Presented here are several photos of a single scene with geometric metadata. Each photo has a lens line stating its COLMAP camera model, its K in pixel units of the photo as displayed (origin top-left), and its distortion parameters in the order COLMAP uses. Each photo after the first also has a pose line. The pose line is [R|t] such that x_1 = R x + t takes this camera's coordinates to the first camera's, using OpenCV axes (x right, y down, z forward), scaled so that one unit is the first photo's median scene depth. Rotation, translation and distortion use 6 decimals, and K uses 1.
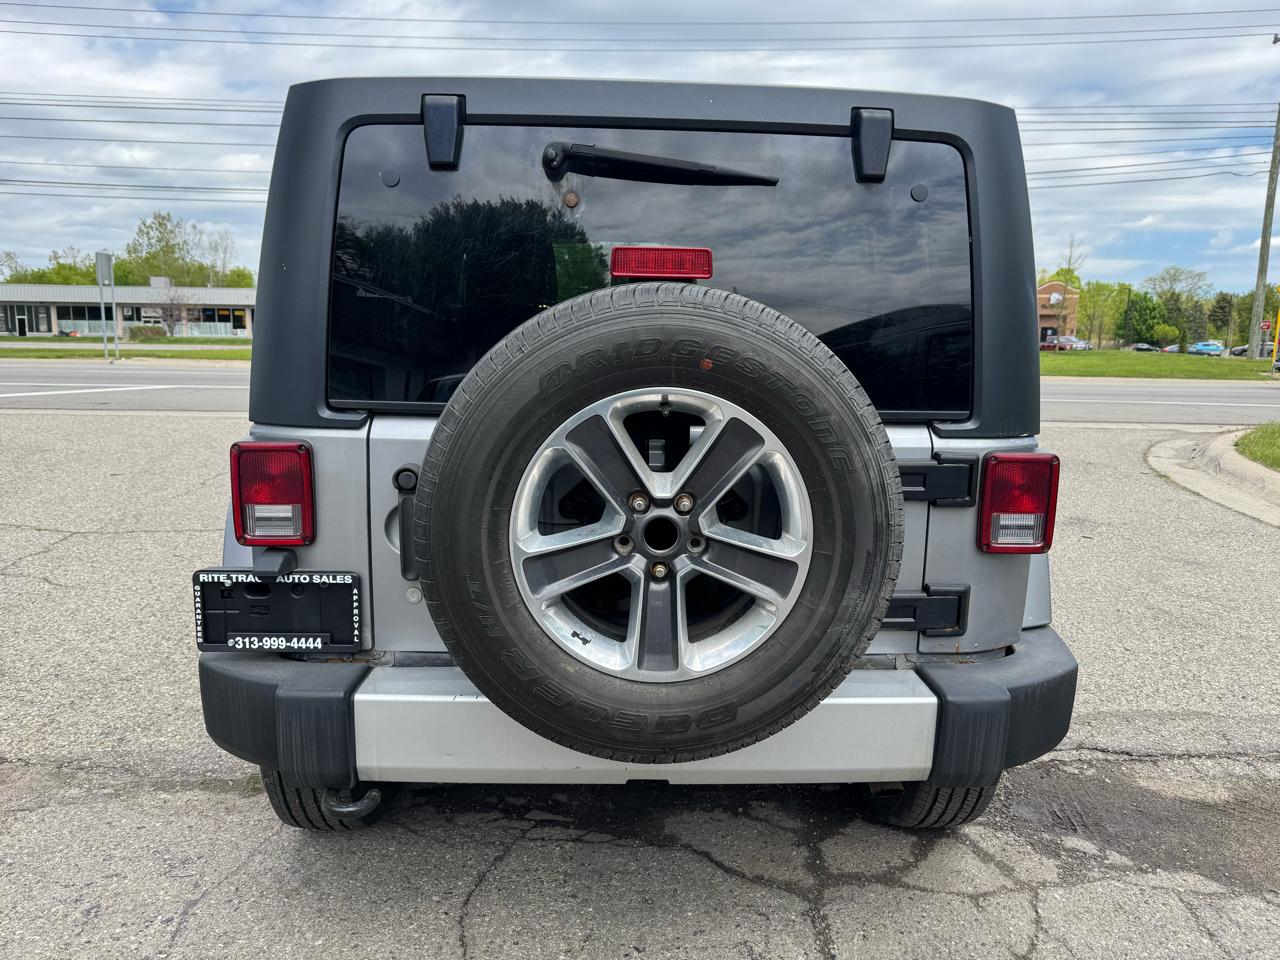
lens RADIAL K [[947.8, 0, 645.0], [0, 947.8, 485.1], [0, 0, 1]] dist [0.030947, -0.031343]
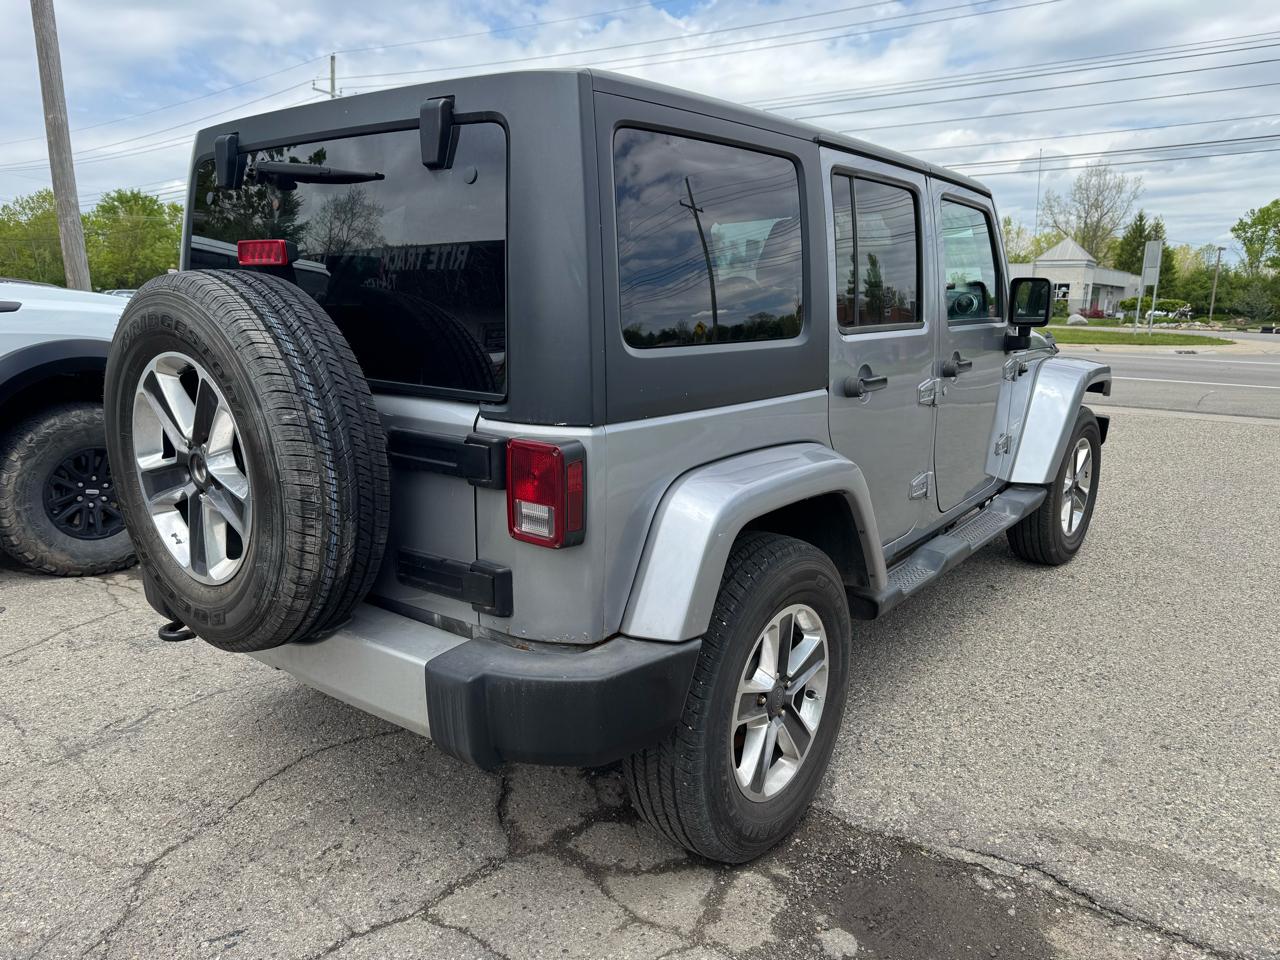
lens RADIAL K [[948.7, 0, 640.0], [0, 948.7, 480.0], [0, 0, 1]] dist [0.026973, -0.026148]
pose [[0.745352, 0.128616, -0.654147, 0.893841], [-0.112438, 0.991410, 0.066813, -0.057040], [0.657121, 0.023751, 0.753411, 0.286111]]
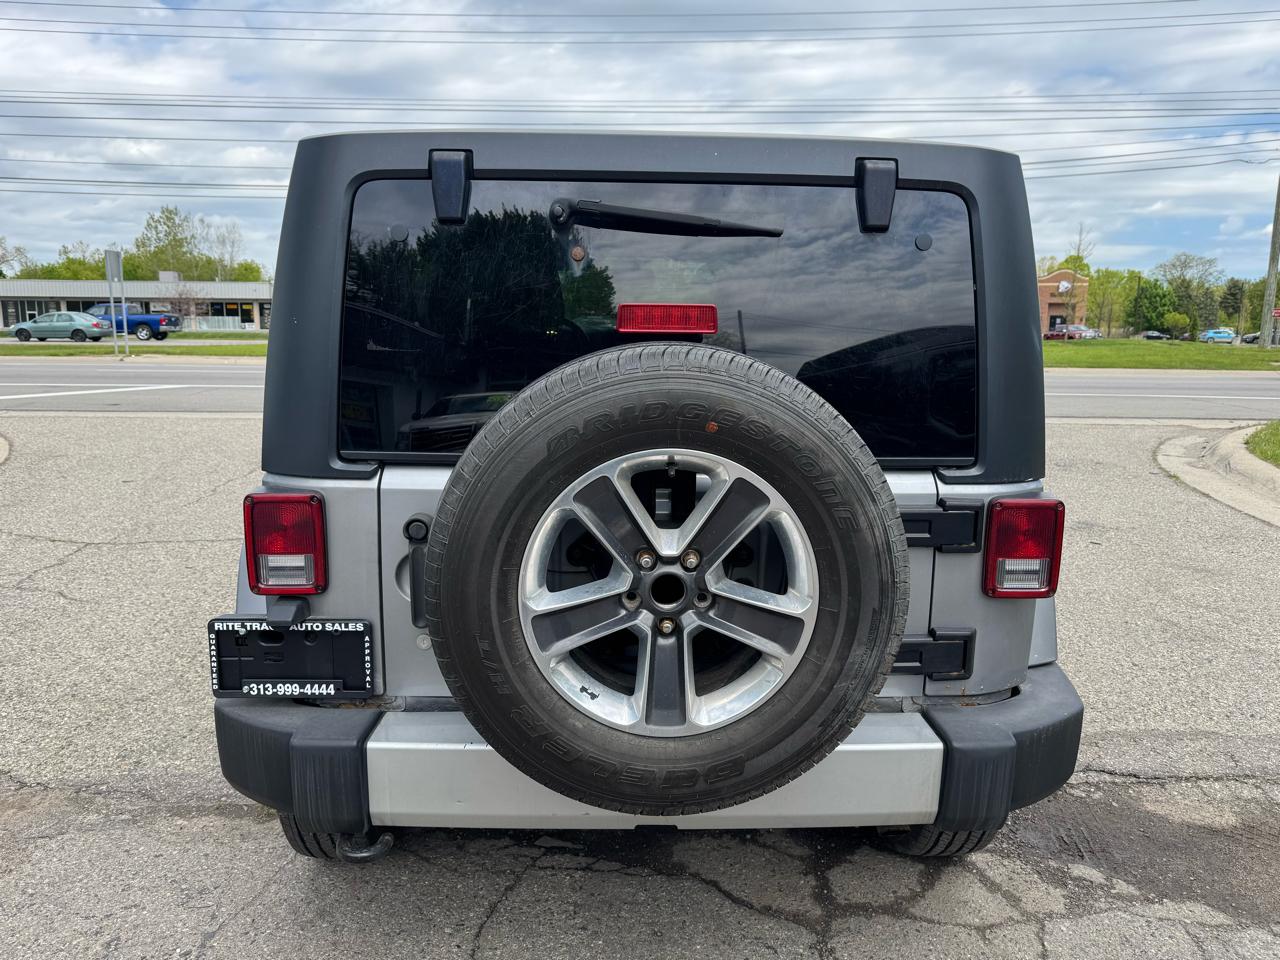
lens RADIAL K [[948.7, 0, 640.0], [0, 948.7, 480.0], [0, 0, 1]] dist [0.026973, -0.026148]
pose [[0.999907, -0.005152, -0.012659, 0.000273], [0.005261, 0.999949, 0.008599, -0.051740], [0.012614, -0.008664, 0.999883, -0.008108]]
